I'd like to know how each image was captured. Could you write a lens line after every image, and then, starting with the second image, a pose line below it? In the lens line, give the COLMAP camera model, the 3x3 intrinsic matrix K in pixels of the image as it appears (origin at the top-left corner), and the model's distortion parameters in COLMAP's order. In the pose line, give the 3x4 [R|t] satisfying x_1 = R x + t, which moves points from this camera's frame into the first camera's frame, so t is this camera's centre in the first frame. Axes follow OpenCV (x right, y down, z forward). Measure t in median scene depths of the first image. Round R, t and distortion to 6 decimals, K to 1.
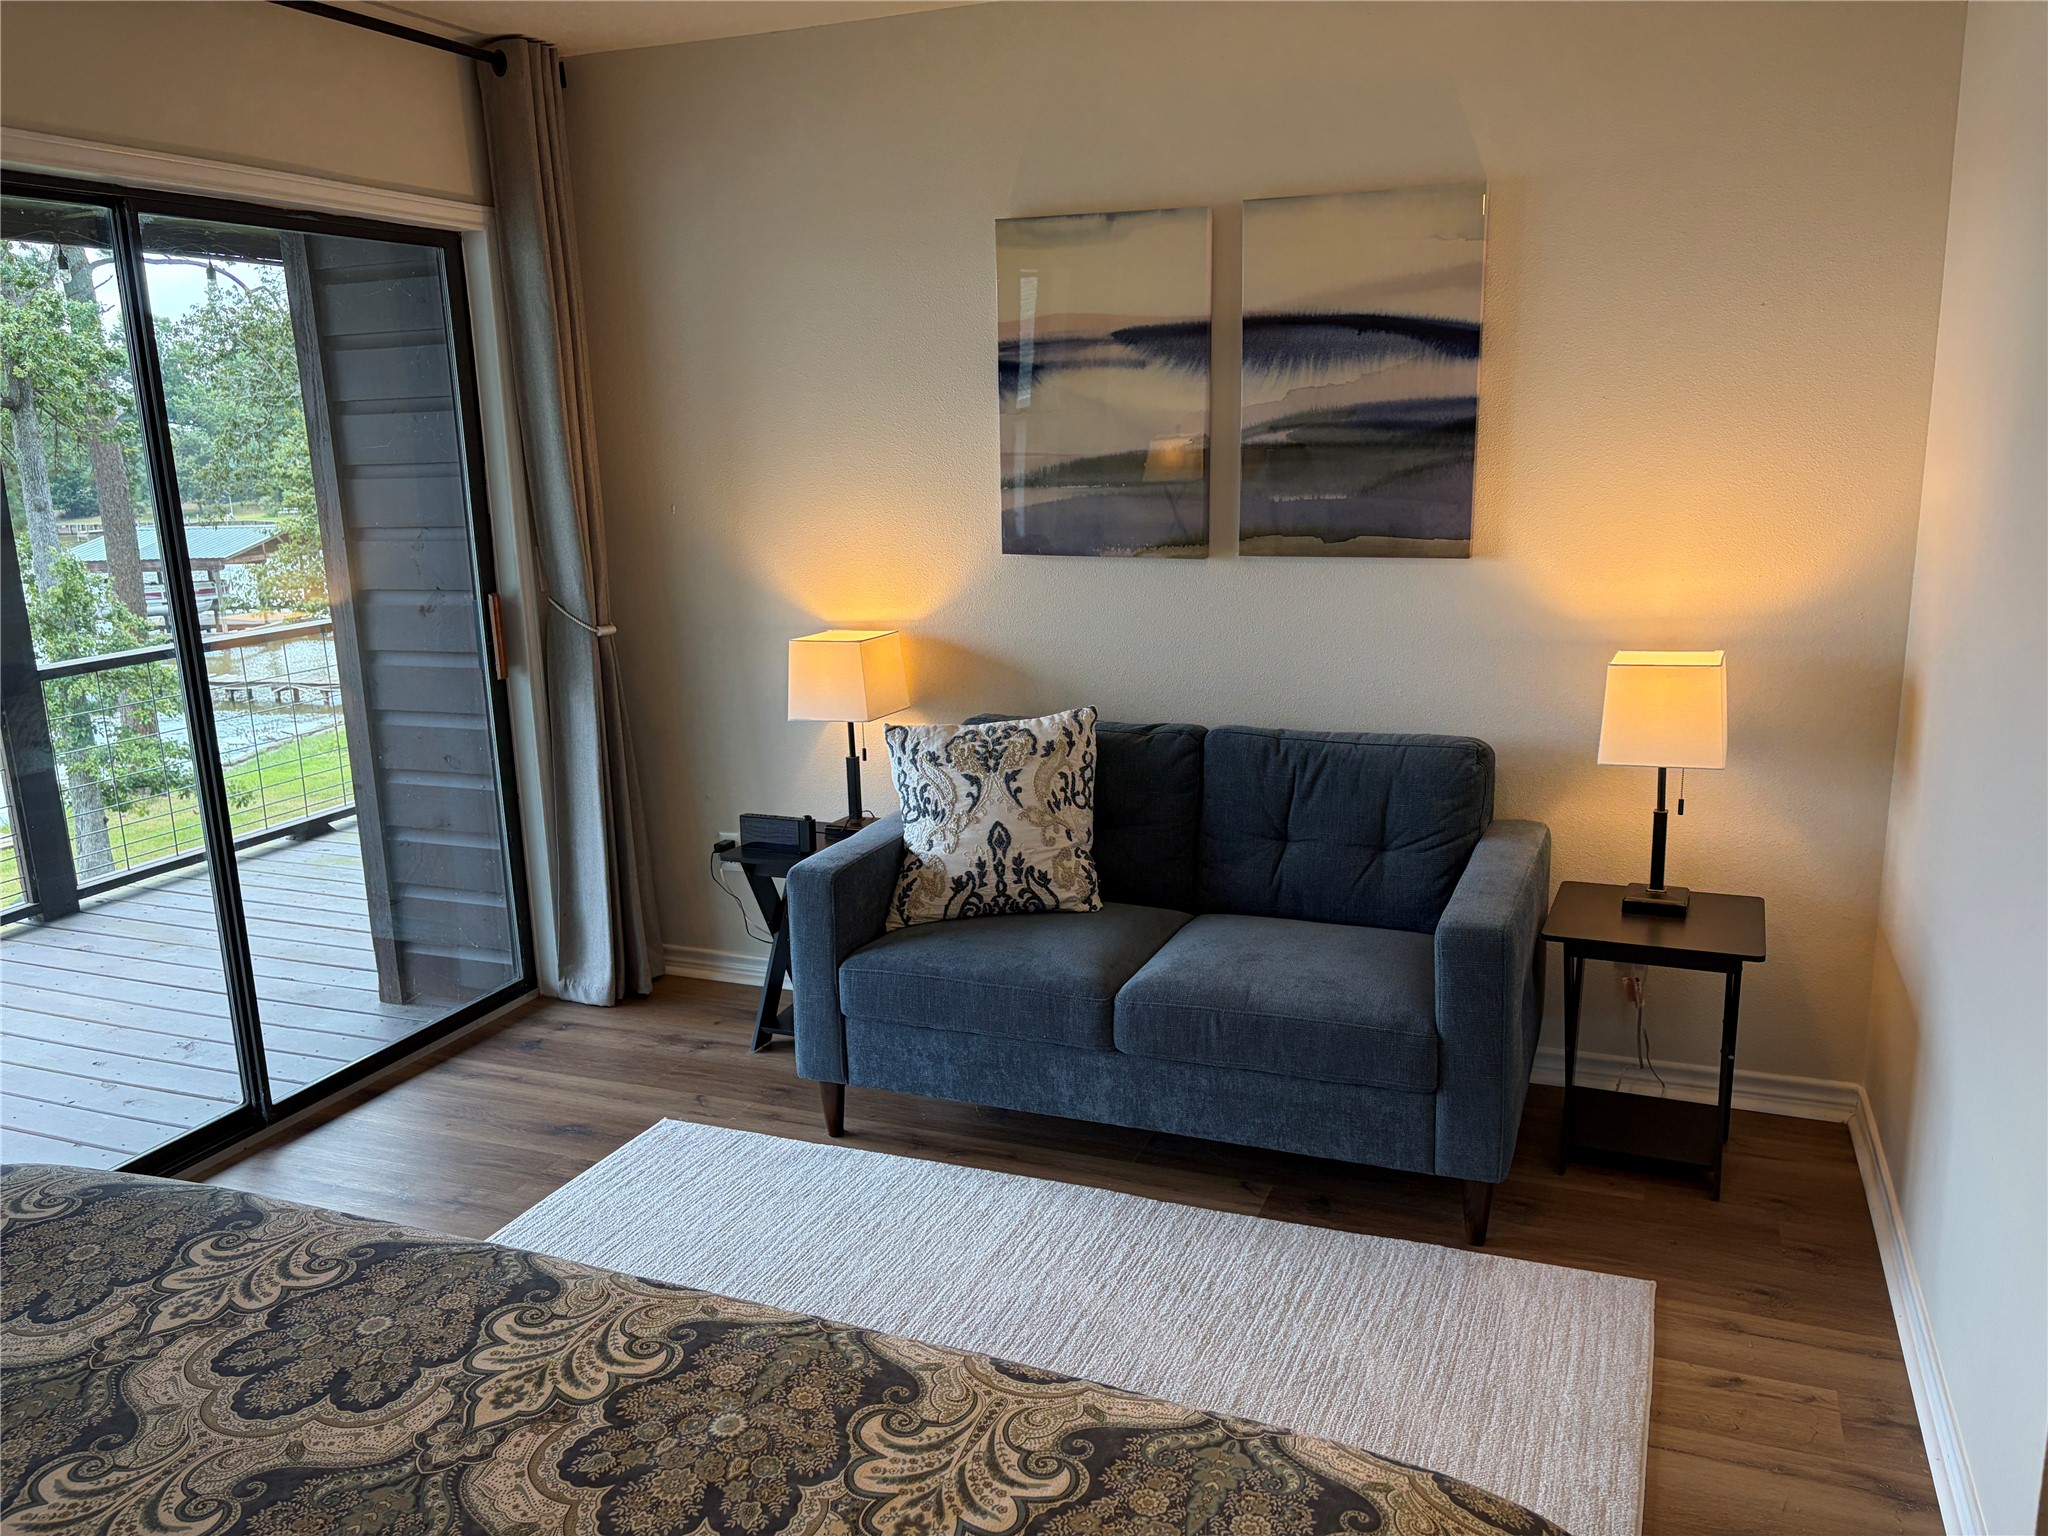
lens RADIAL K [[1541.9, 0, 1029.0], [0, 1541.9, 771.7], [0, 0, 1]] dist [0.057849, -0.066077]
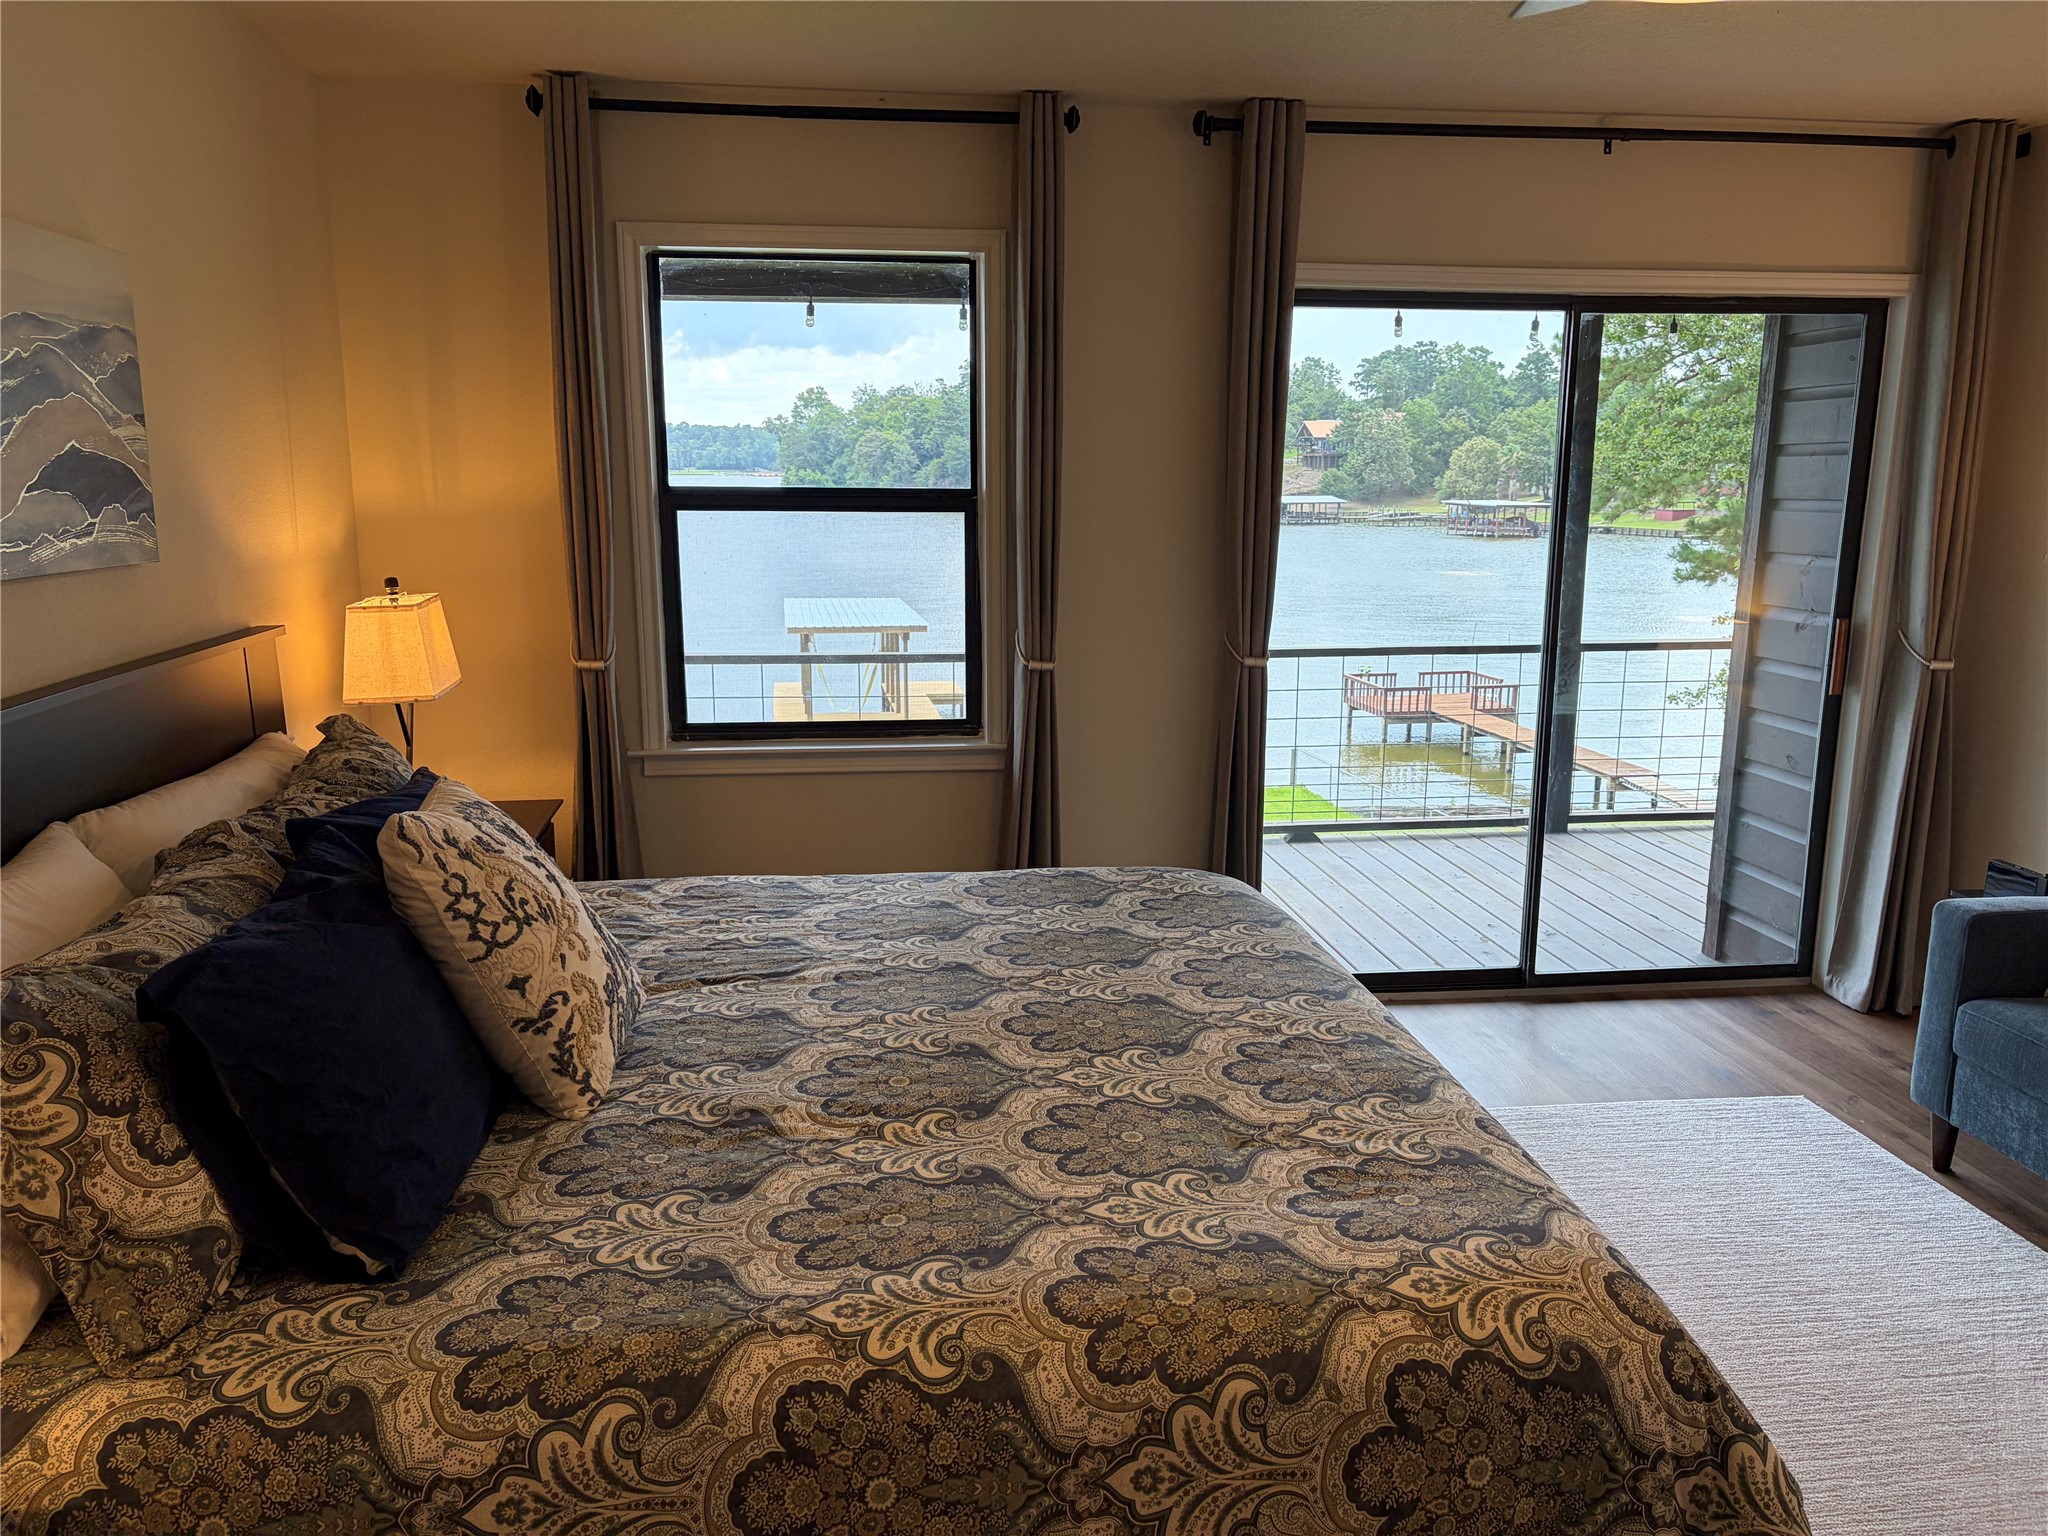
lens RADIAL K [[1541.9, 0, 1029.0], [0, 1541.9, 771.7], [0, 0, 1]] dist [0.057849, -0.066077]
pose [[0.495193, 0.202322, -0.844896, 0.335552], [-0.211612, 0.971305, 0.108566, -0.005161], [0.842617, 0.125029, 0.523797, -0.069009]]
